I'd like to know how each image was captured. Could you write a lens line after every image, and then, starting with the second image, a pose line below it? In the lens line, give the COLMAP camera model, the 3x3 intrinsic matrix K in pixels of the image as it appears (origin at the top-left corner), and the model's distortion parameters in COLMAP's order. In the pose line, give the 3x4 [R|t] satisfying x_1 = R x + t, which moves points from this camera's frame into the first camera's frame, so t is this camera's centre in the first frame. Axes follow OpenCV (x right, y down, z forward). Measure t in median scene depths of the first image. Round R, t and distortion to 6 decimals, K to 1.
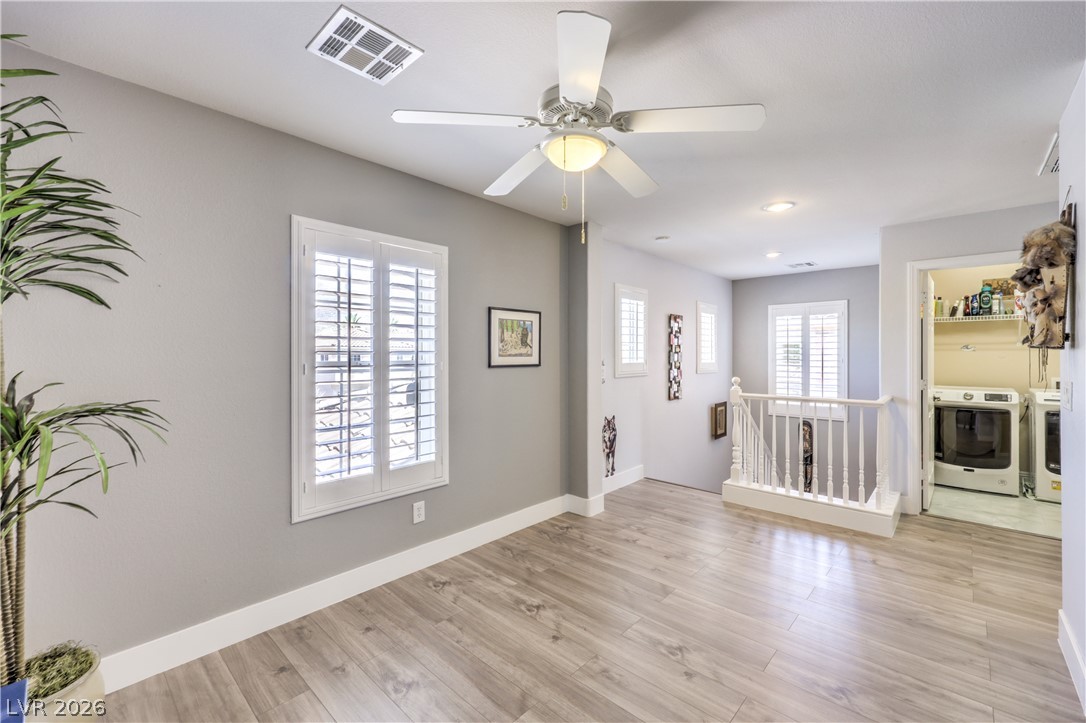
lens RADIAL K [[453.2, 0, 545.6], [0, 453.2, 355.4], [0, 0, 1]] dist [0.000870, 0.000030]
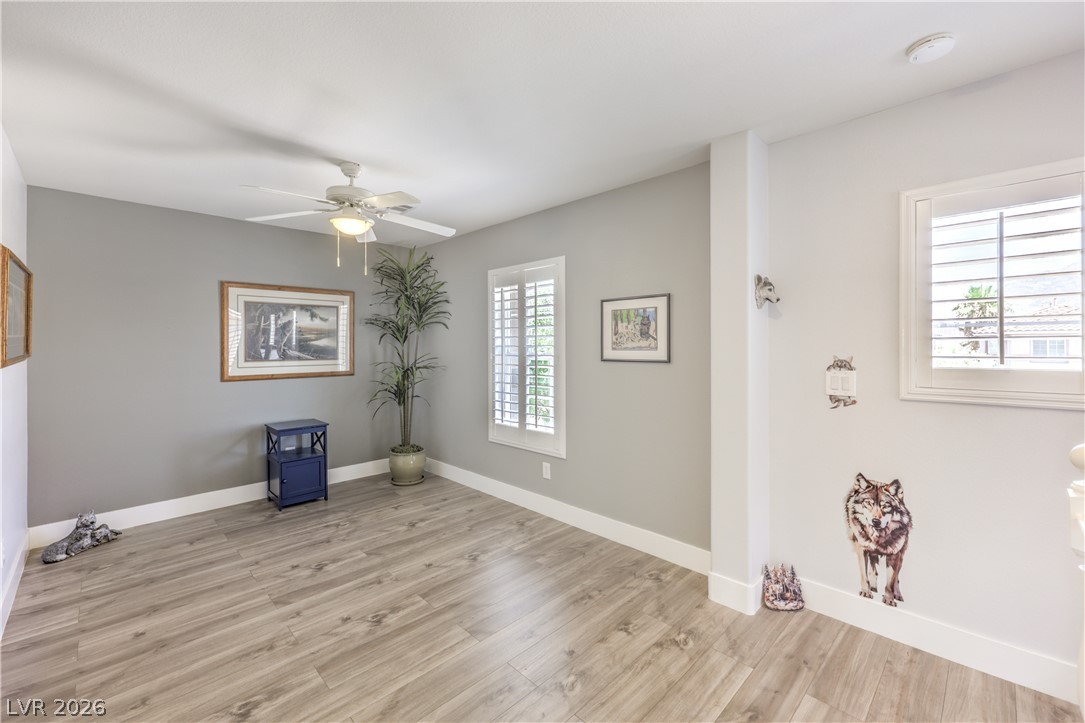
lens RADIAL K [[451.5, 0, 556.7], [0, 451.5, 346.6], [0, 0, 1]] dist [0.001530, 0.000360]
pose [[-0.028616, 0.004575, -0.999580, 0.851459], [0.003321, 0.999984, 0.004482, -0.009330], [0.999585, -0.003192, -0.028631, 0.912077]]
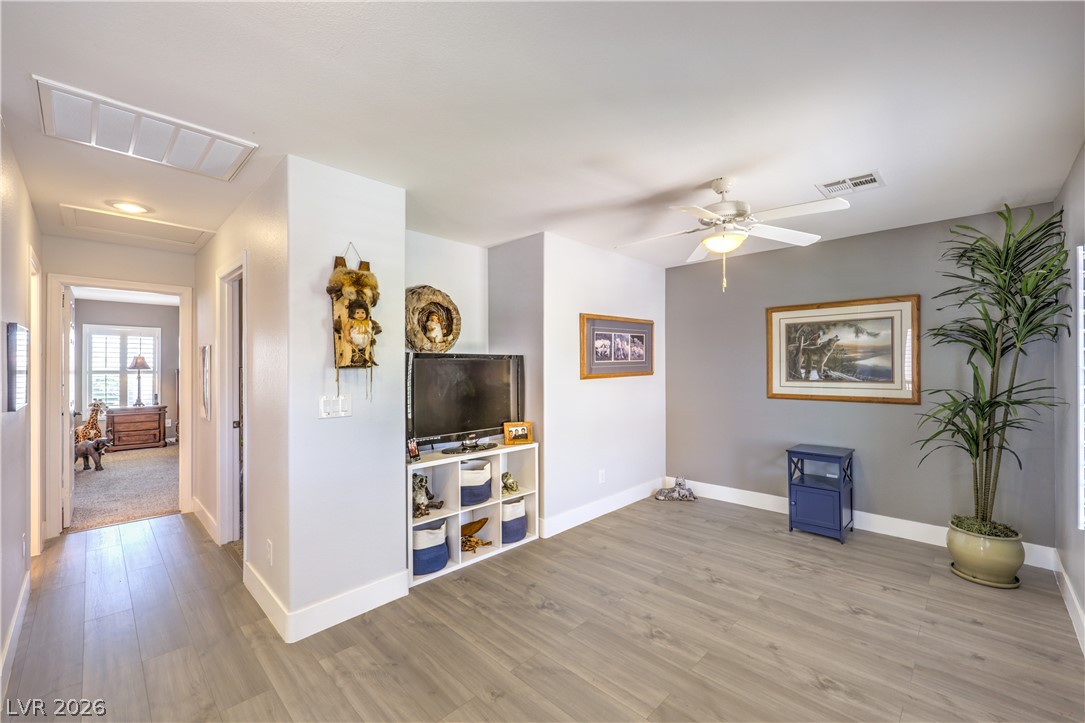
lens RADIAL K [[443.3, 0, 542.4], [0, 443.3, 368.5], [0, 0, 1]] dist [0.000895, -0.000034]
pose [[-0.999101, 0.007941, 0.041631, 0.322814], [0.008088, 0.999962, 0.003366, -0.011638], [-0.041603, 0.003699, -0.999127, 1.312325]]
